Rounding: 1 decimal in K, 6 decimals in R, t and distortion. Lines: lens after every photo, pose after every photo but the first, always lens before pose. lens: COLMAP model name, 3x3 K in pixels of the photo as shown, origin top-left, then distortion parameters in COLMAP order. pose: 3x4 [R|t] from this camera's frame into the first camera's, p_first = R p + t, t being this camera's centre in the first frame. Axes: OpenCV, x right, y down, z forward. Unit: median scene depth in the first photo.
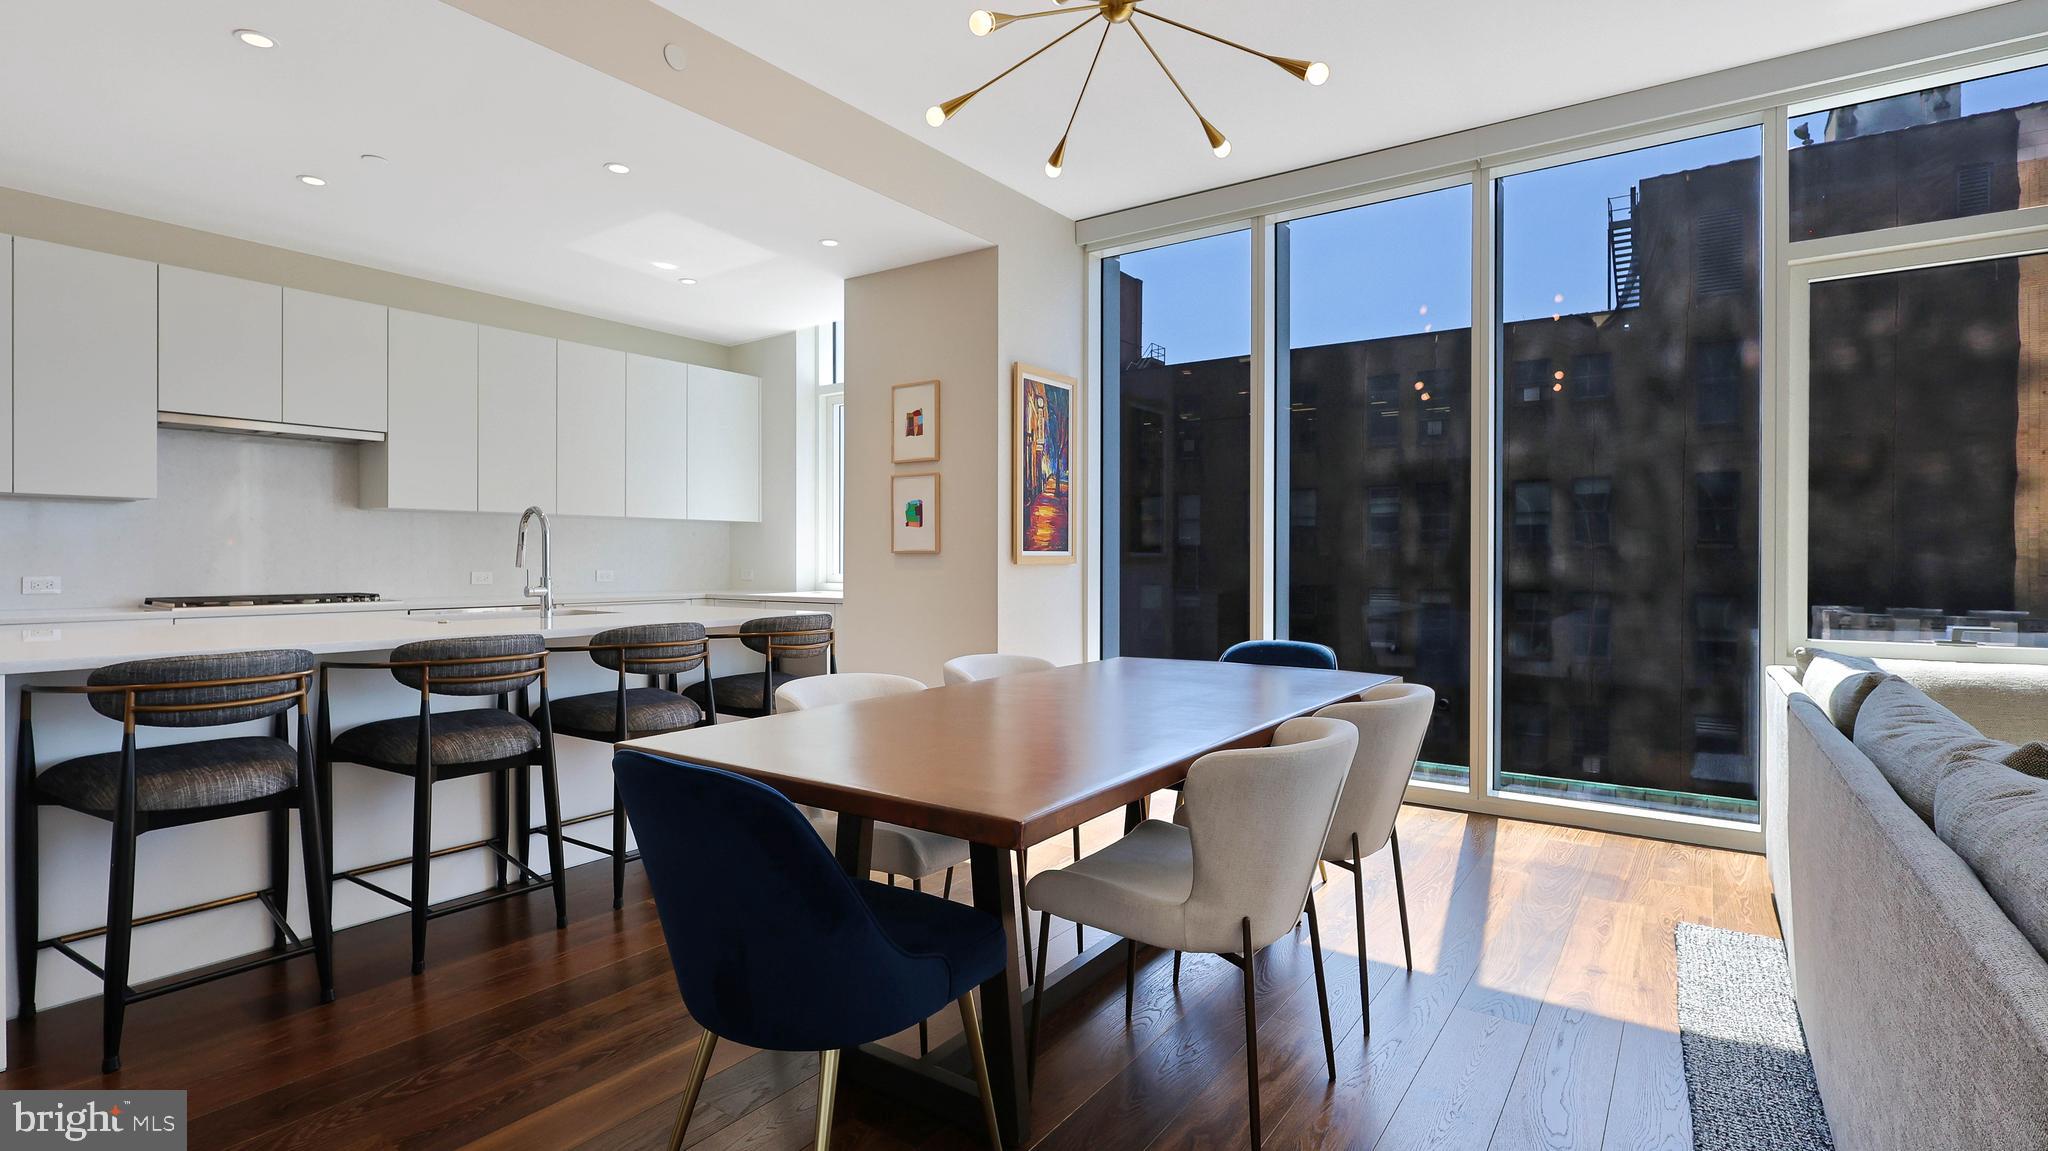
lens RADIAL K [[958.7, 0, 1003.3], [0, 958.7, 570.4], [0, 0, 1]] dist [-0.002427, -0.000108]
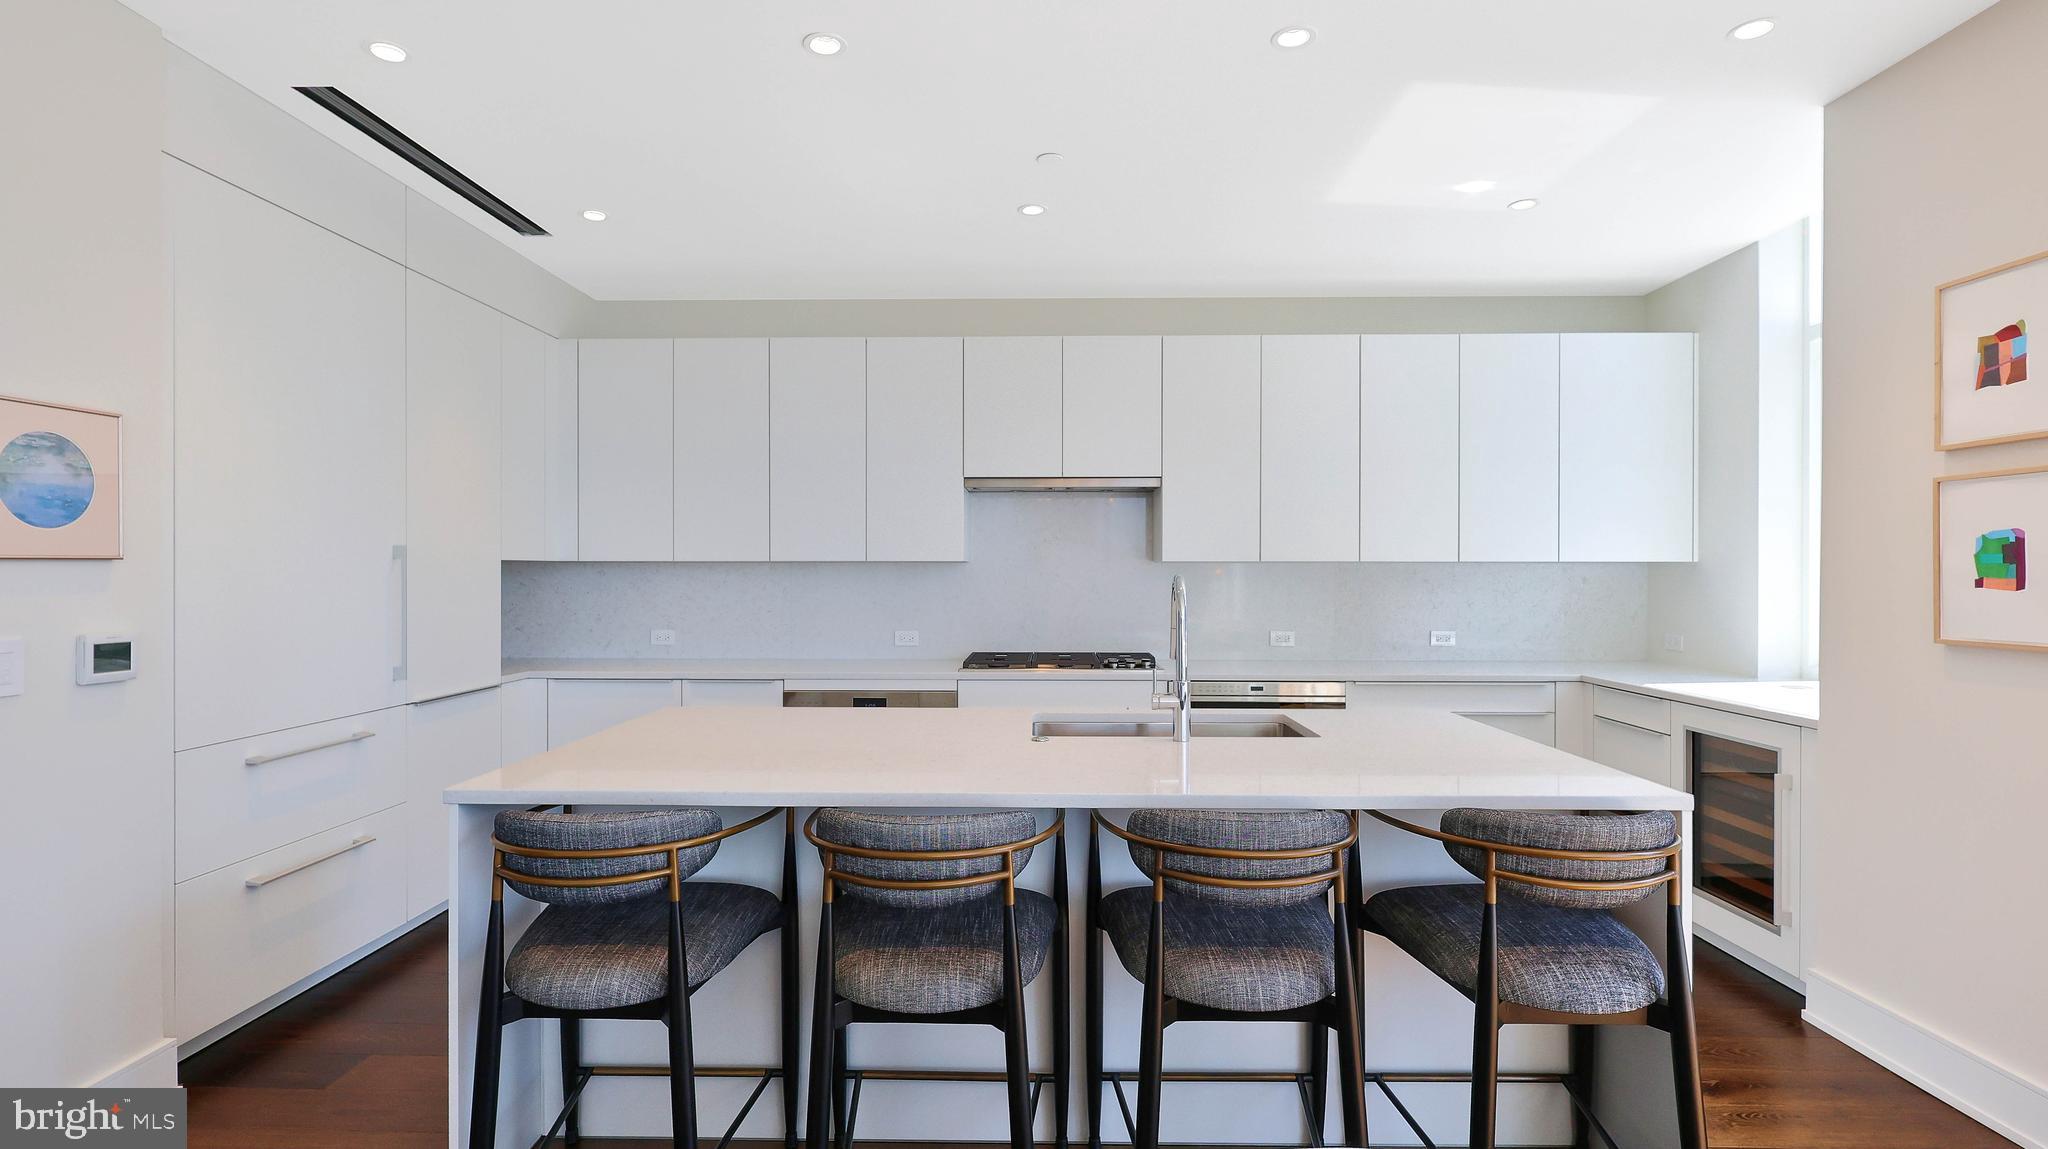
lens RADIAL K [[958.7, 0, 1024.0], [0, 958.7, 575.4], [0, 0, 1]] dist [-0.002427, -0.000108]
pose [[0.573995, 0.001592, -0.818858, 0.010368], [-0.008597, 0.999955, -0.004082, -0.046300], [0.818814, 0.009383, 0.573982, 0.374220]]
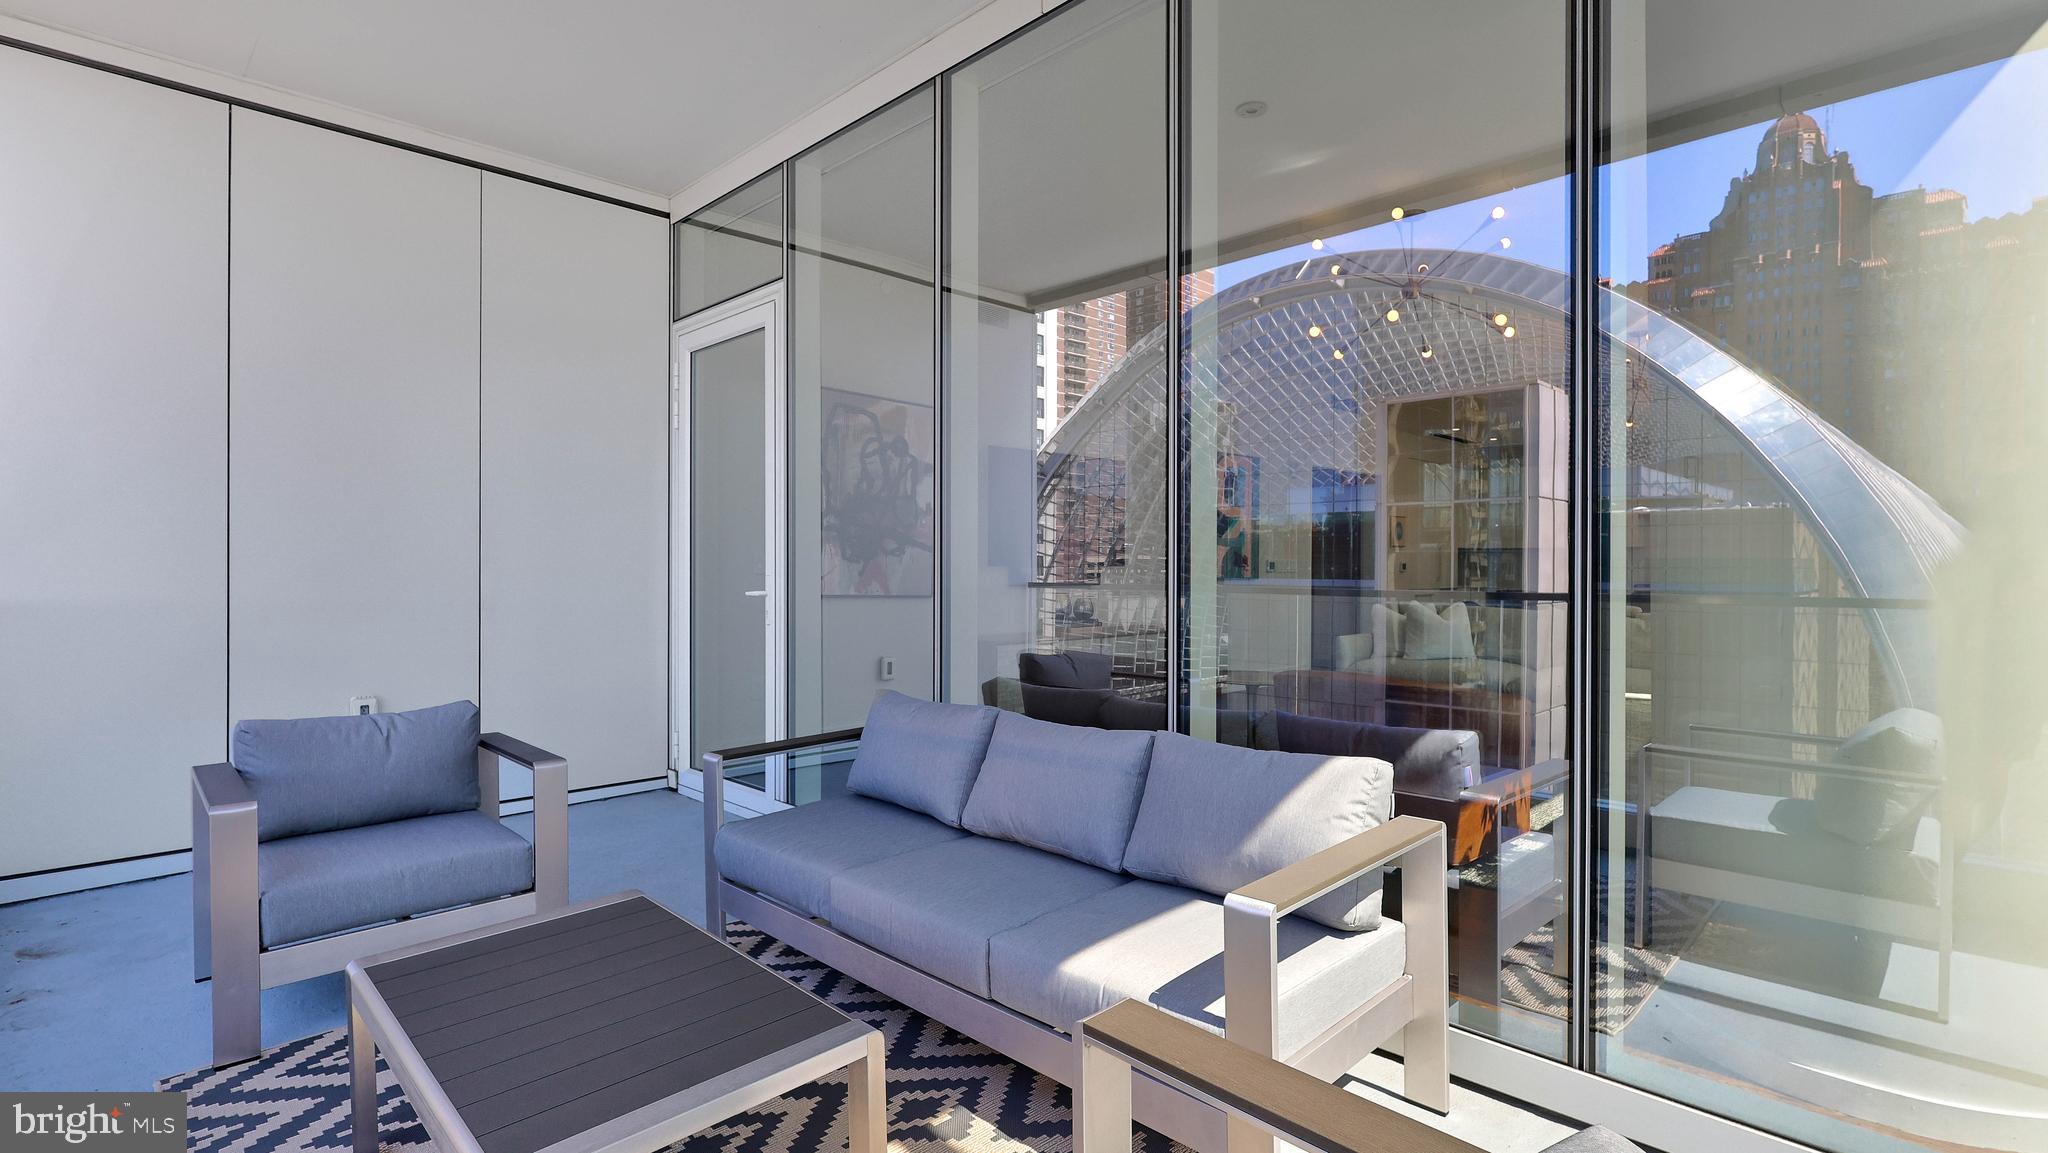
lens RADIAL K [[958.7, 0, 1019.6], [0, 958.7, 572.0], [0, 0, 1]] dist [-0.002427, -0.000108]
pose [[-0.157165, -0.000574, -0.987572, 1.672209], [-0.014671, 0.999891, 0.001754, 0.016241], [0.987463, 0.014764, -0.157156, -0.227962]]
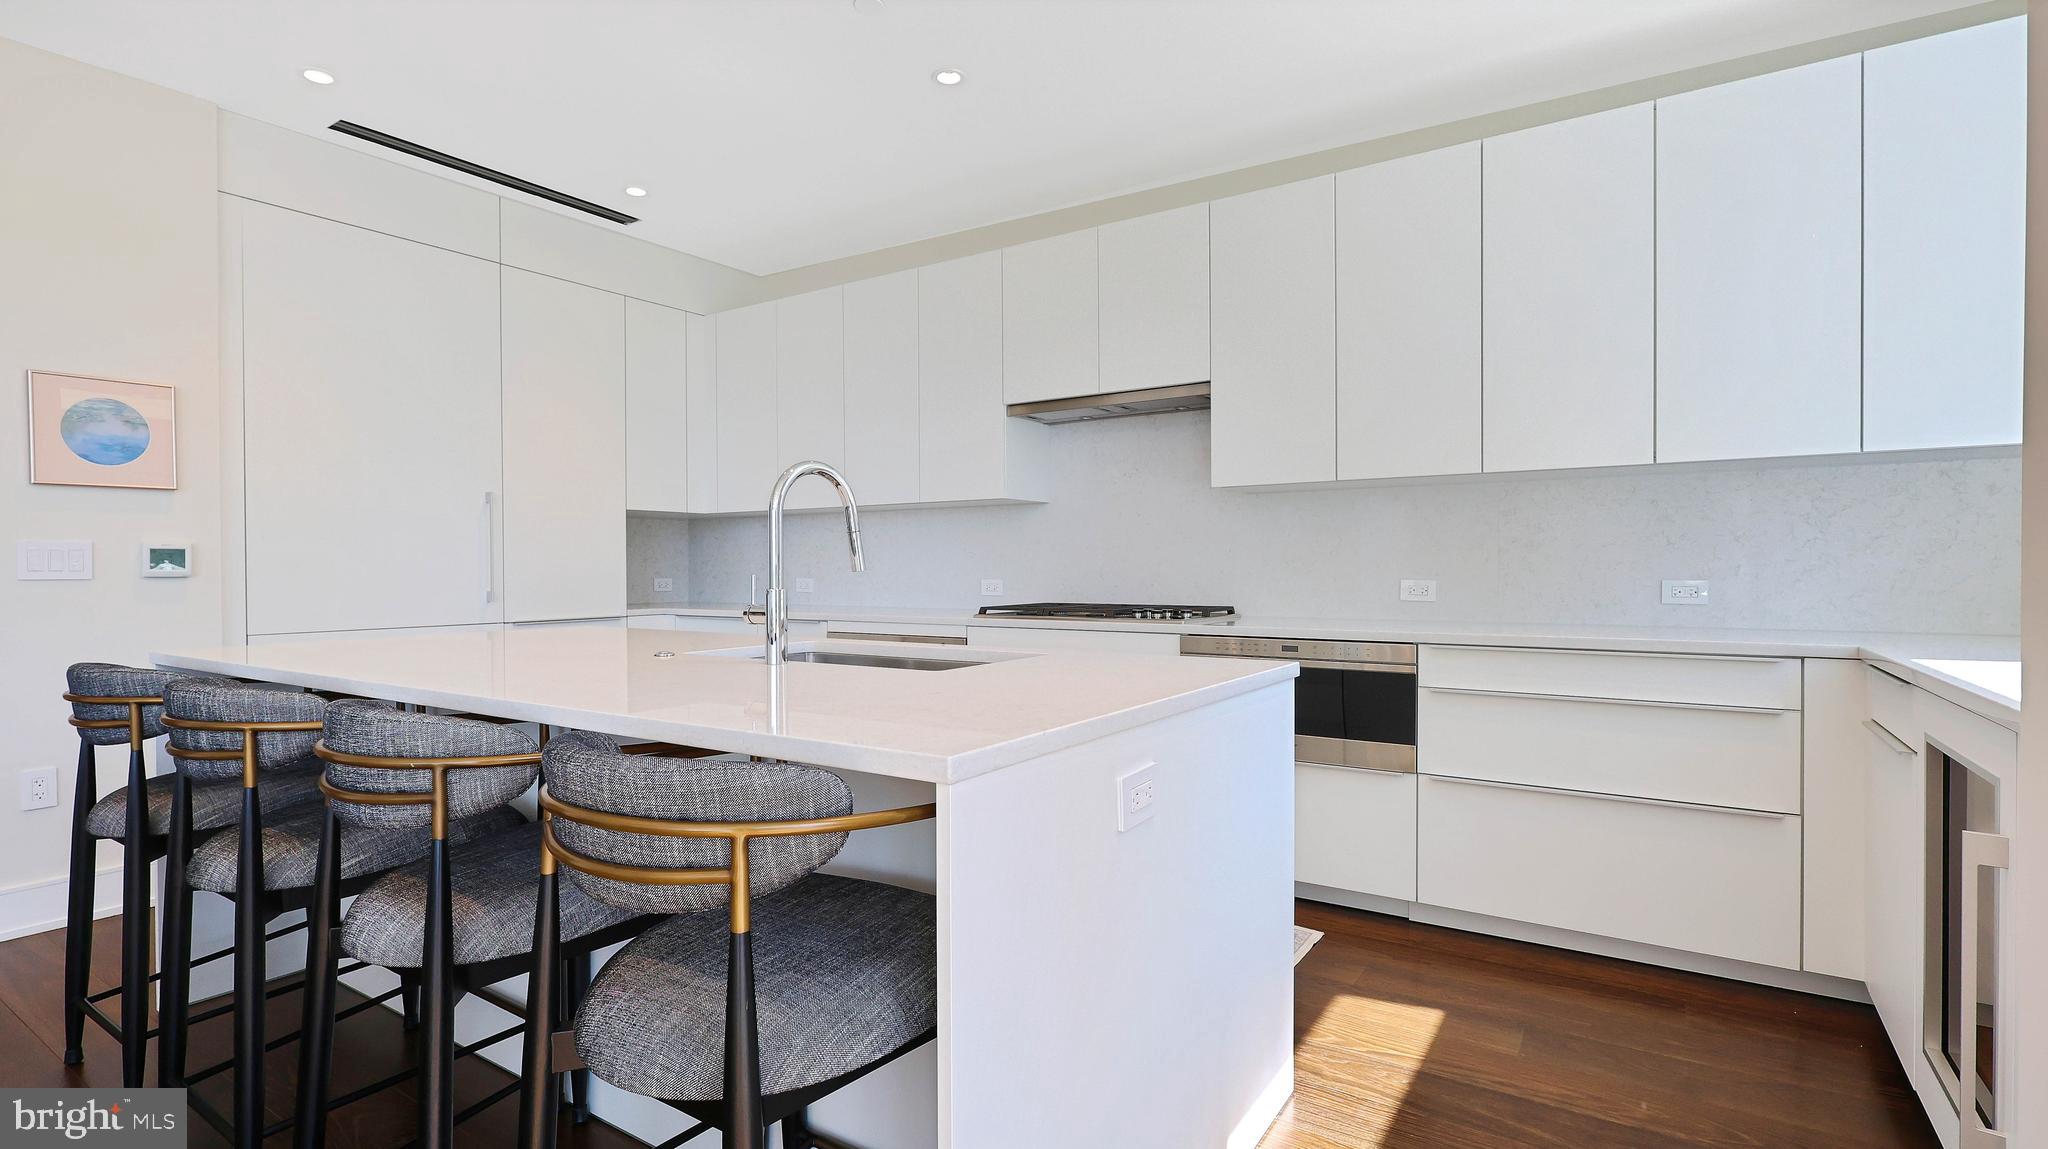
lens RADIAL K [[958.7, 0, 1017.9], [0, 958.7, 583.9], [0, 0, 1]] dist [-0.002427, -0.000108]
pose [[0.042015, 0.012815, -0.999035, 0.050866], [-0.006629, 0.999899, 0.012548, -0.002535], [0.999095, 0.006095, 0.042096, 0.803343]]
